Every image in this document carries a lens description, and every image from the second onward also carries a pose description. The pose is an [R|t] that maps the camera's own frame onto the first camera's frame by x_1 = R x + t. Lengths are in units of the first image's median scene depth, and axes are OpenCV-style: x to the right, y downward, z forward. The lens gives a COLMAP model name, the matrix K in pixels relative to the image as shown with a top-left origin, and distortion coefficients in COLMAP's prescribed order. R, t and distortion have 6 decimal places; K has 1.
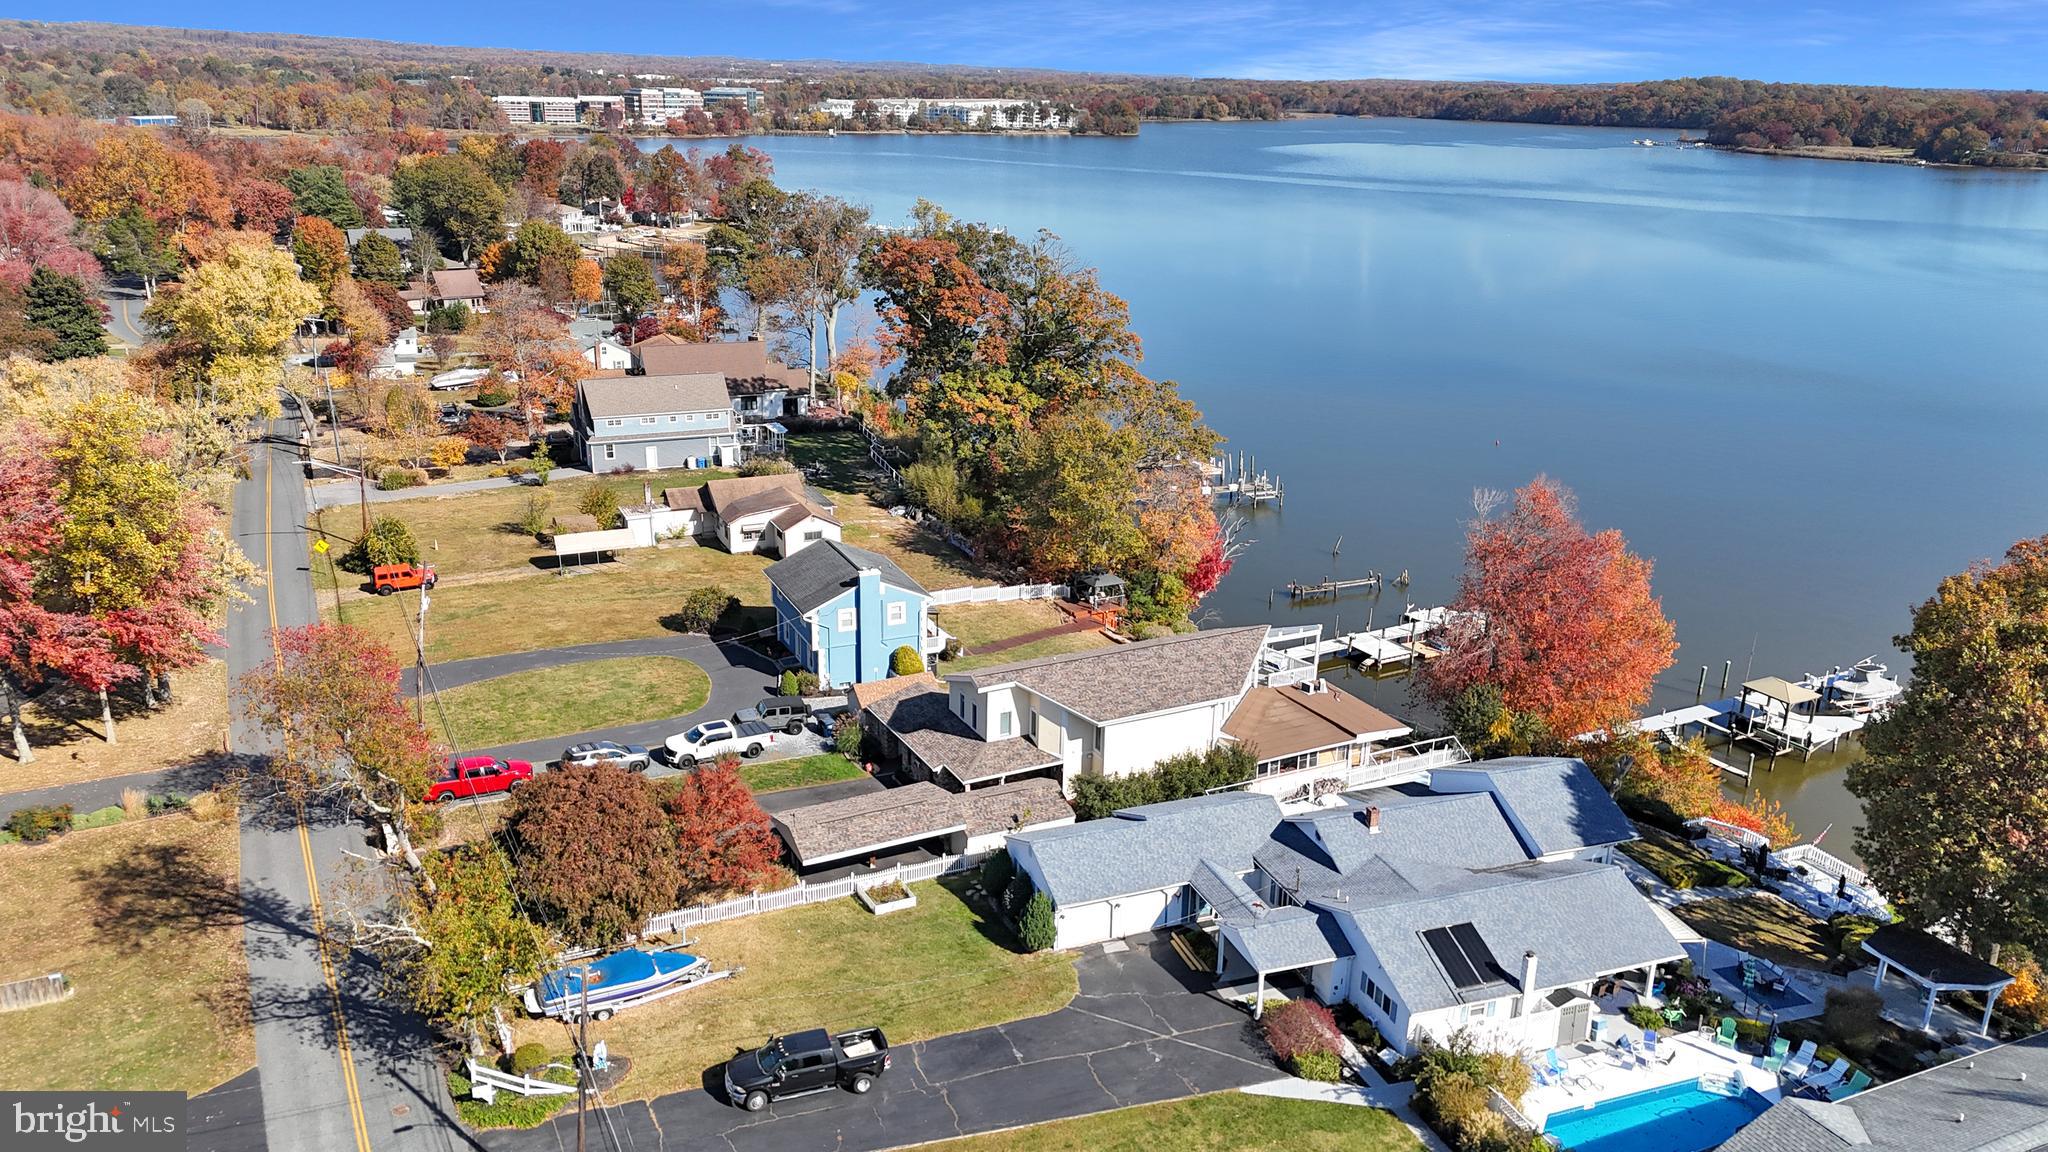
lens RADIAL K [[1496.8, 0, 1025.9], [0, 1496.8, 580.8], [0, 0, 1]] dist [0.081474, -0.075324]
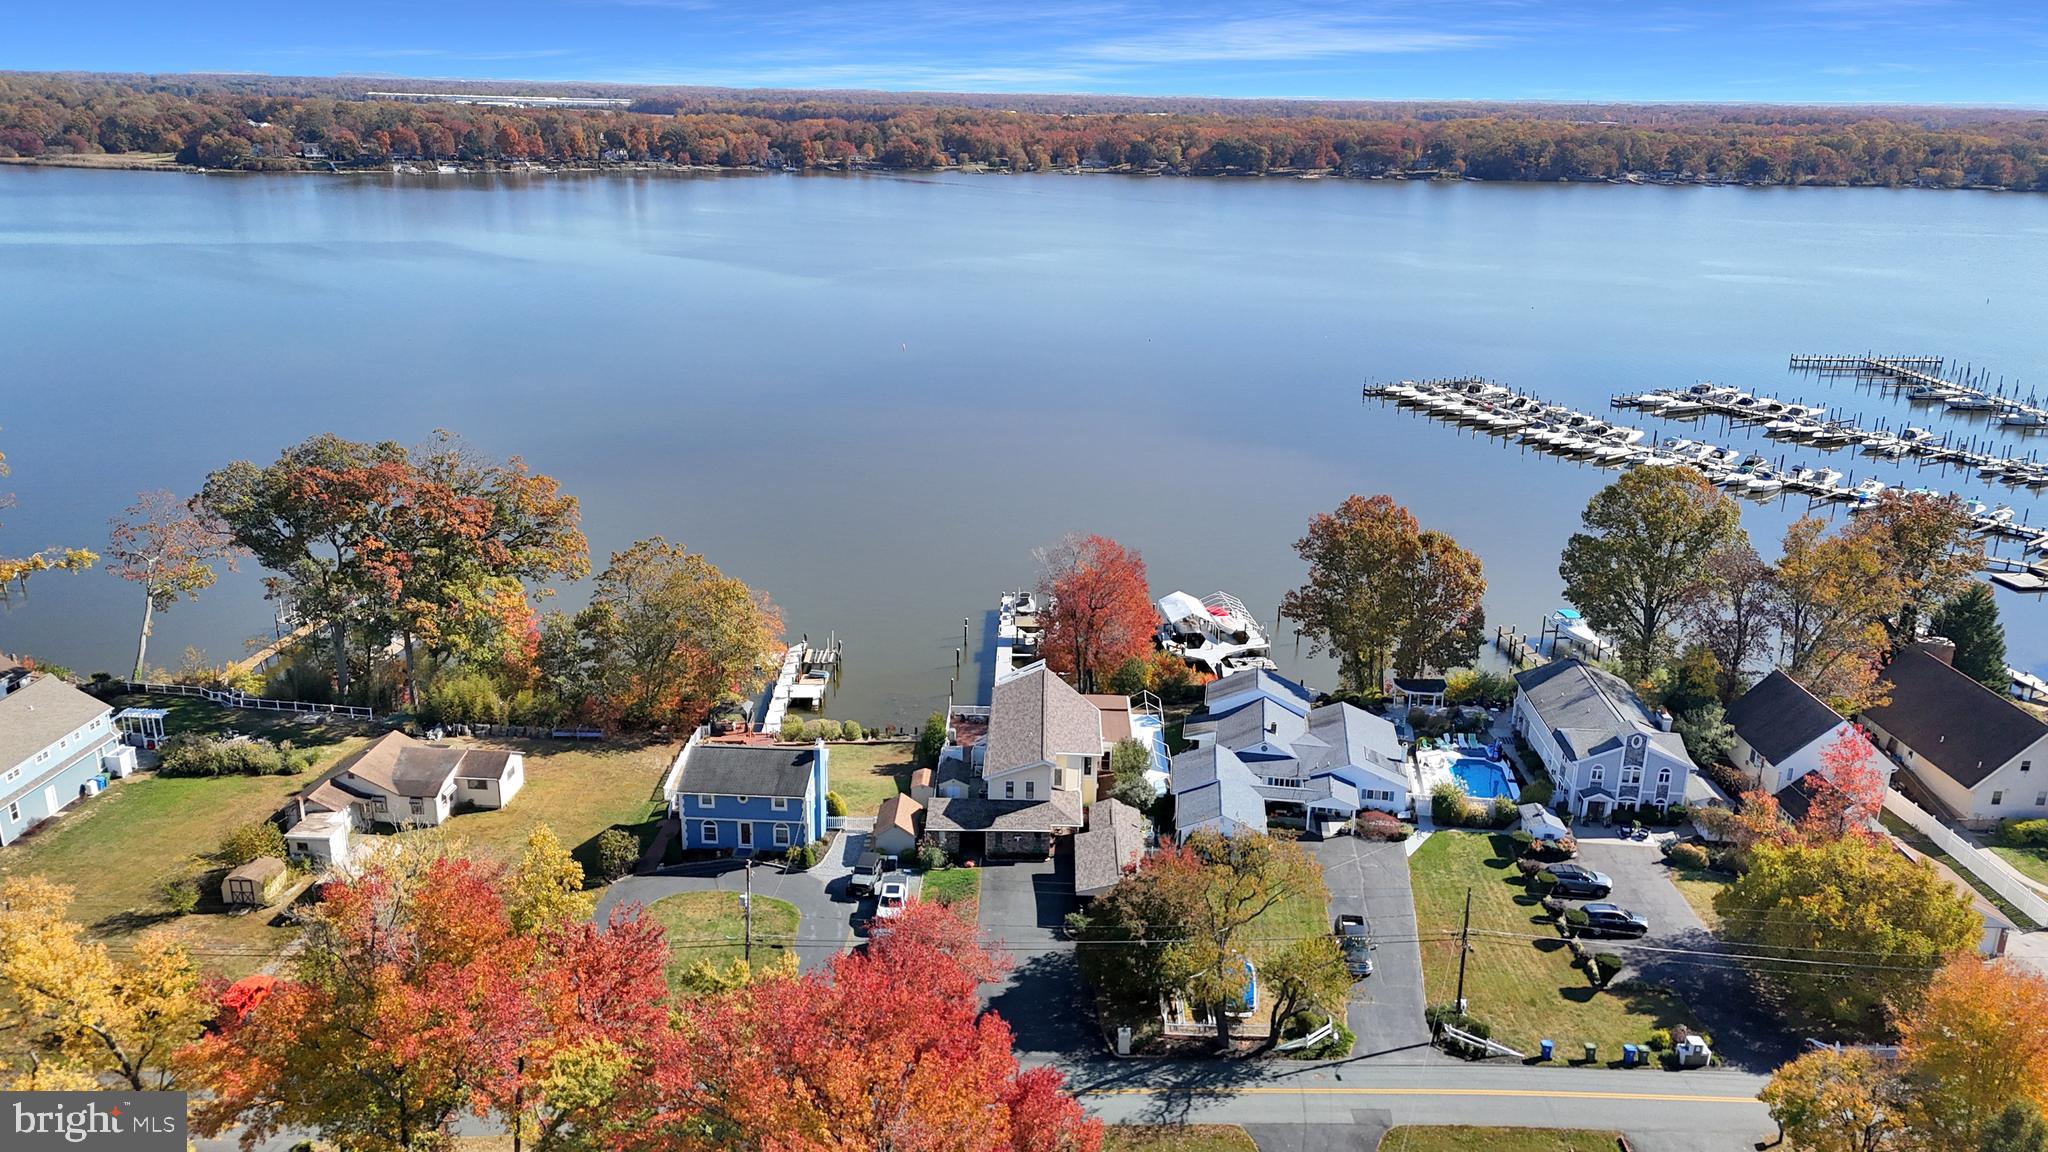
lens RADIAL K [[1499.7, 0, 1028.6], [0, 1499.7, 570.1], [0, 0, 1]] dist [0.080537, -0.072950]
pose [[0.471781, -0.277238, 0.836996, -1.000149], [0.271568, 0.948822, 0.161207, -0.288948], [-0.838853, 0.151247, 0.522925, 0.189693]]
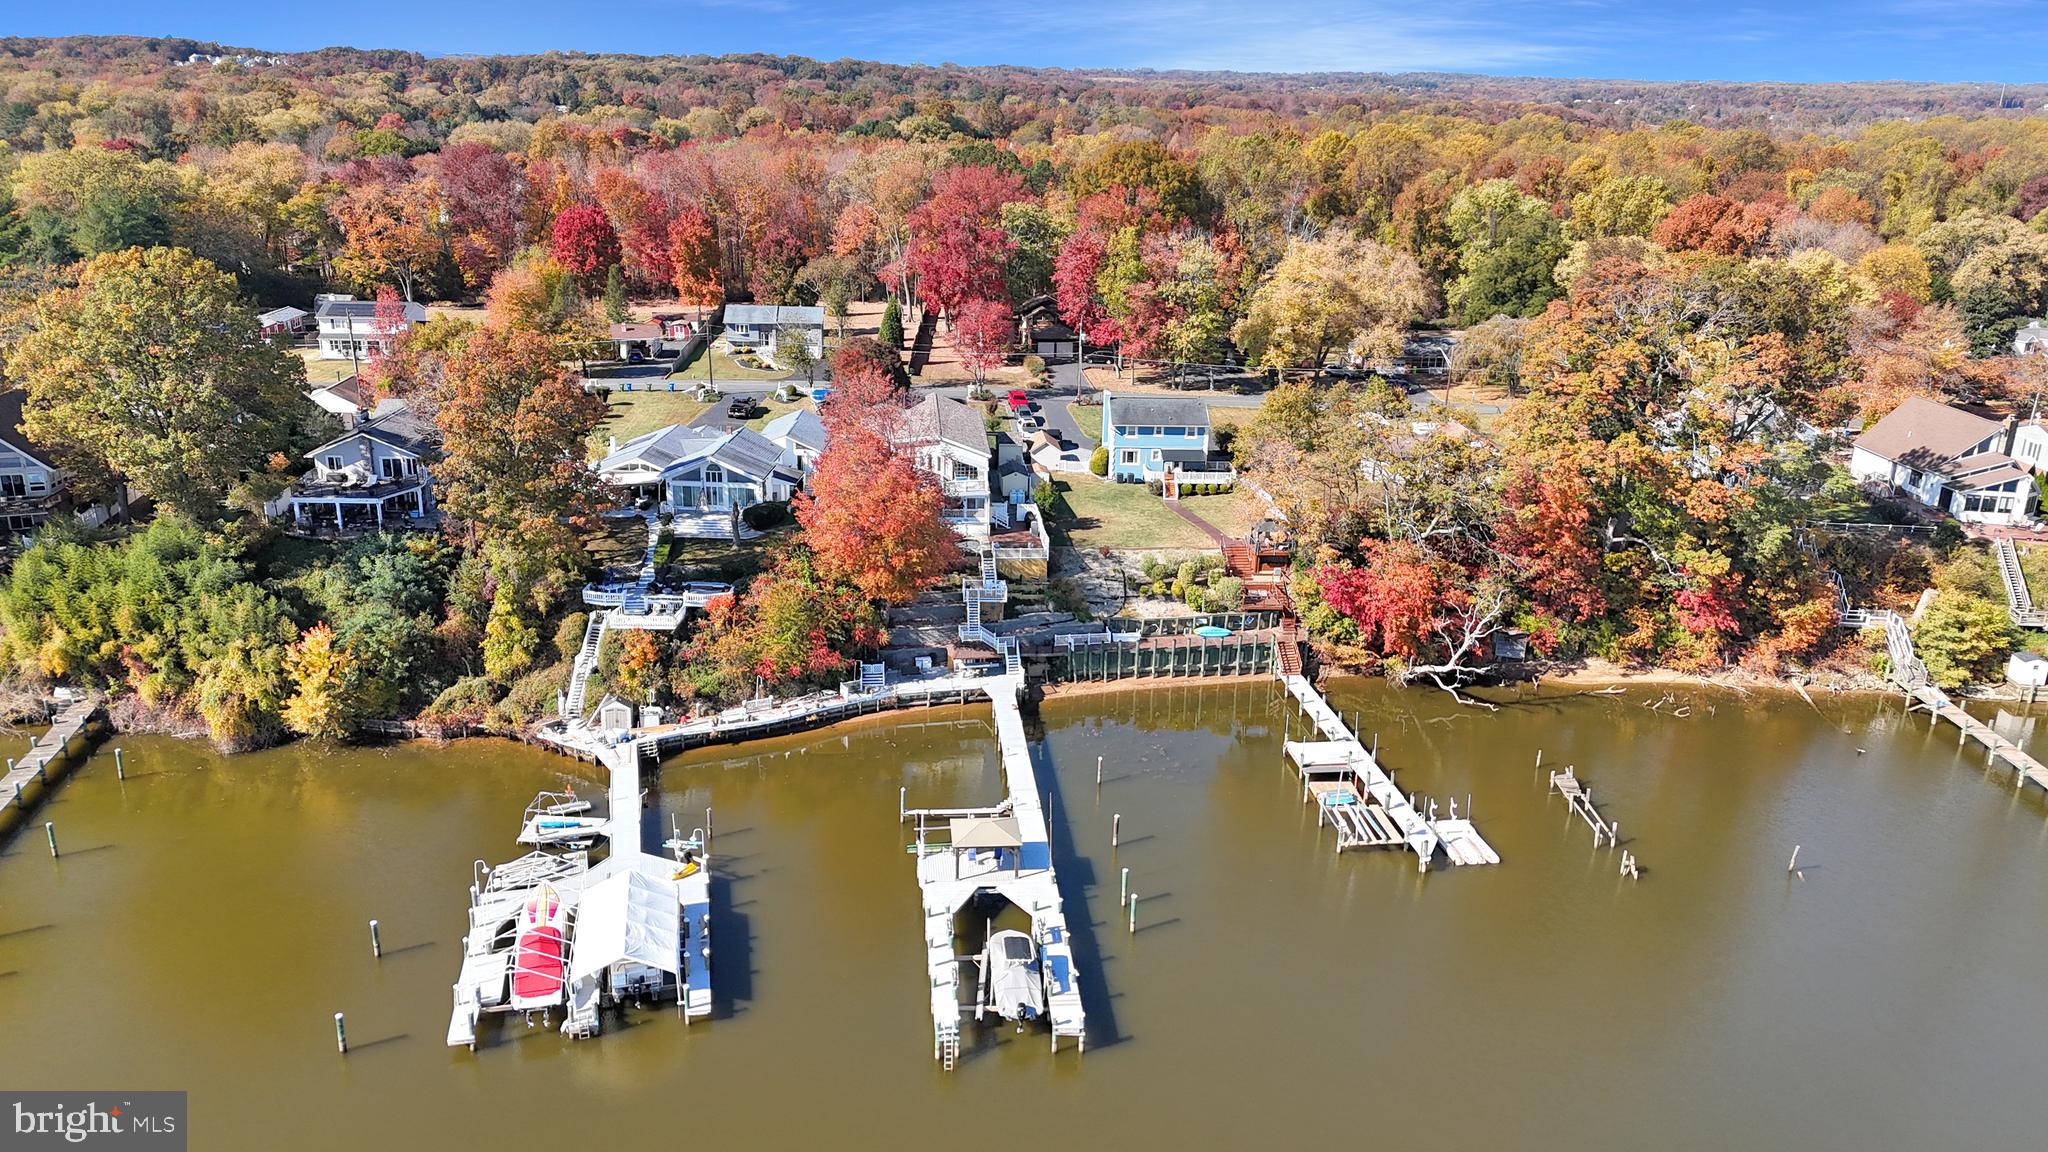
lens RADIAL K [[1488.7, 0, 1026.8], [0, 1488.7, 598.3], [0, 0, 1]] dist [0.080537, -0.074125]
pose [[-0.382837, 0.272114, -0.882830, 1.377827], [-0.322830, 0.855979, 0.403832, -0.426754], [0.865573, 0.439607, -0.239854, 1.388468]]
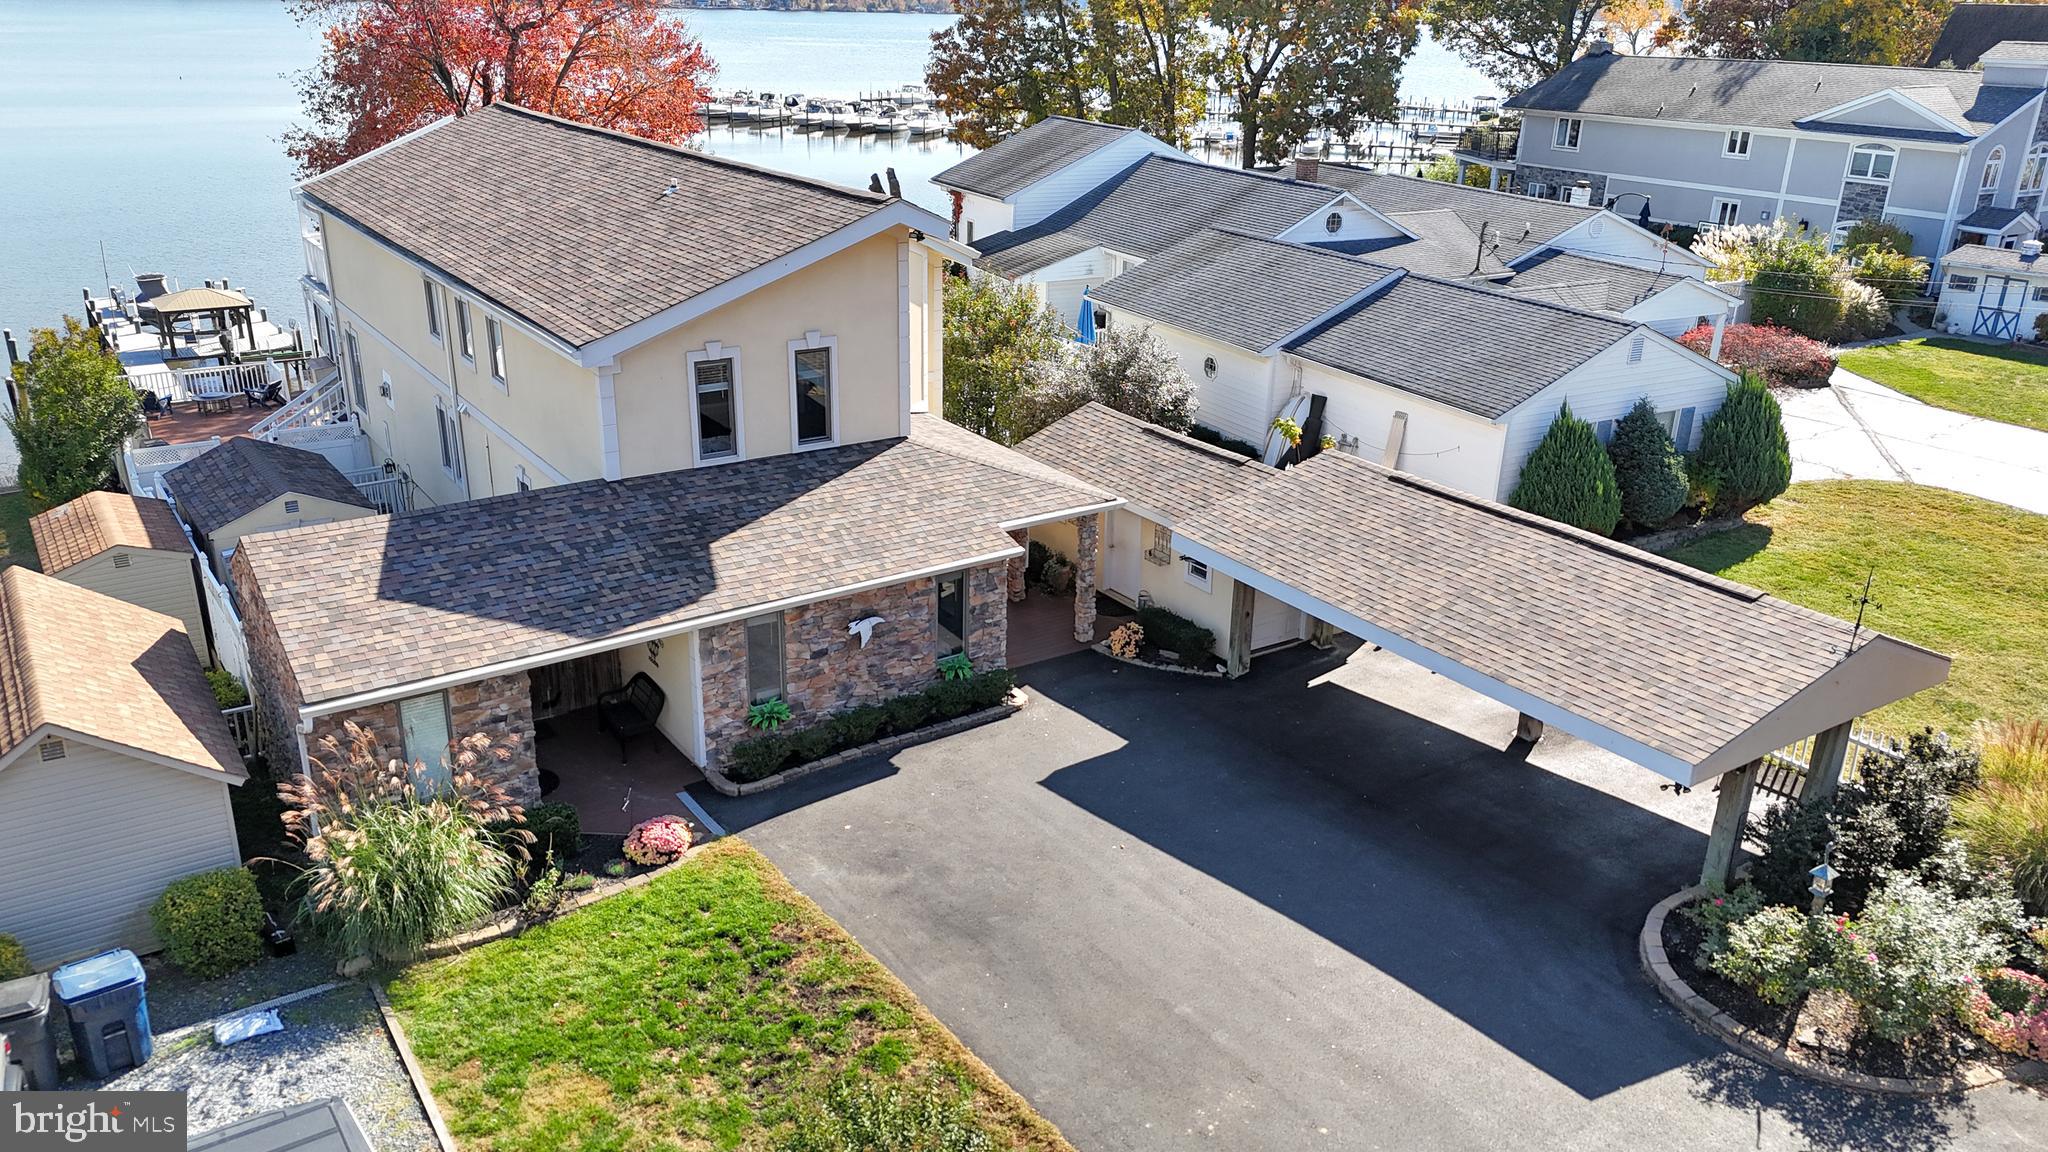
lens RADIAL K [[1499.7, 0, 1028.6], [0, 1499.7, 570.1], [0, 0, 1]] dist [0.080537, -0.072950]
pose [[-0.124503, -0.375008, 0.918623, -0.261756], [0.291195, 0.871248, 0.395135, 0.017703], [-0.948528, 0.316694, 0.000728, 0.829692]]
